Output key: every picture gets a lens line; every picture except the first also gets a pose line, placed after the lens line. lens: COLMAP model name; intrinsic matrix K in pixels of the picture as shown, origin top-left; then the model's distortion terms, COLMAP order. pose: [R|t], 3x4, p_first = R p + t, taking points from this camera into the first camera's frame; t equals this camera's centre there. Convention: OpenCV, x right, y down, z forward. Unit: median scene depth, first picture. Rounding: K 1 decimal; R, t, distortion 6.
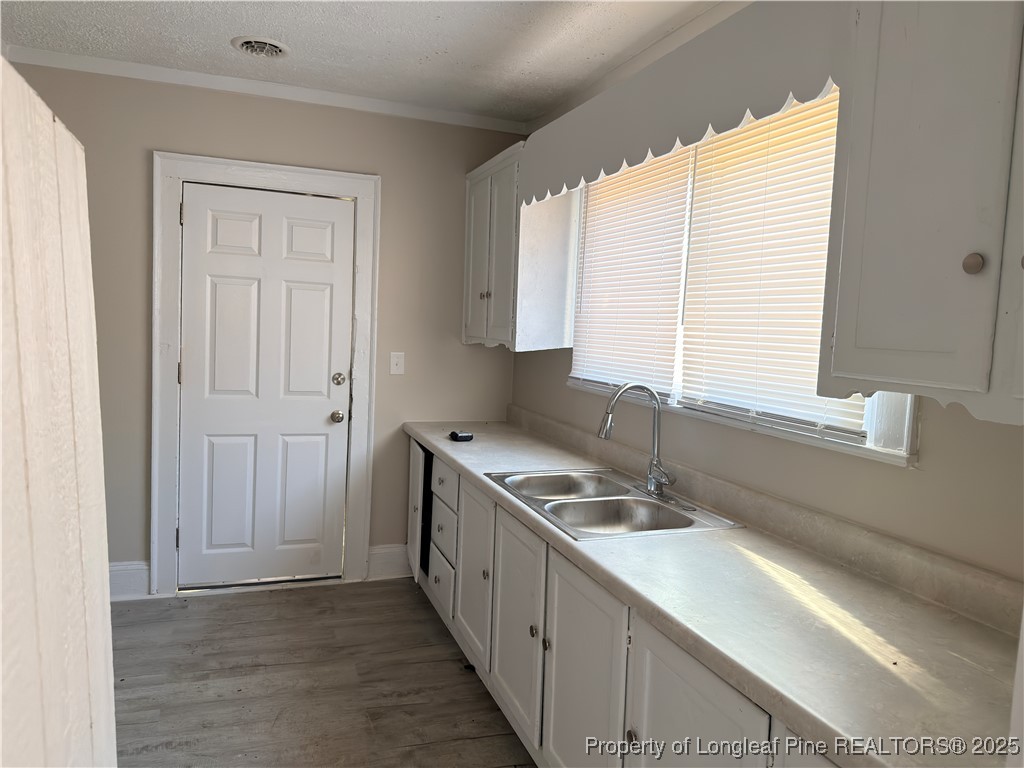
lens RADIAL K [[728.3, 0, 507.8], [0, 728.3, 384.2], [0, 0, 1]] dist [0.020861, -0.008418]
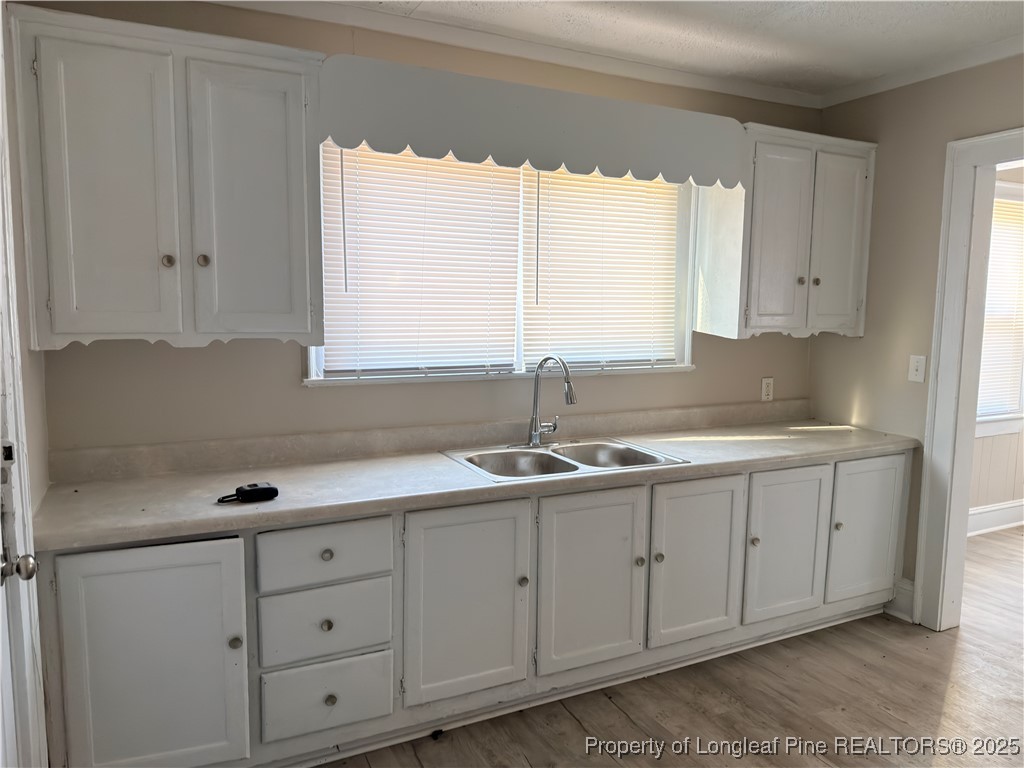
lens RADIAL K [[728.3, 0, 510.3], [0, 728.3, 386.8], [0, 0, 1]] dist [0.020861, -0.008418]
pose [[-0.103606, -0.175445, 0.979022, -0.787937], [0.067340, 0.980824, 0.182894, -0.139743], [-0.992336, 0.084877, -0.089805, 0.943492]]
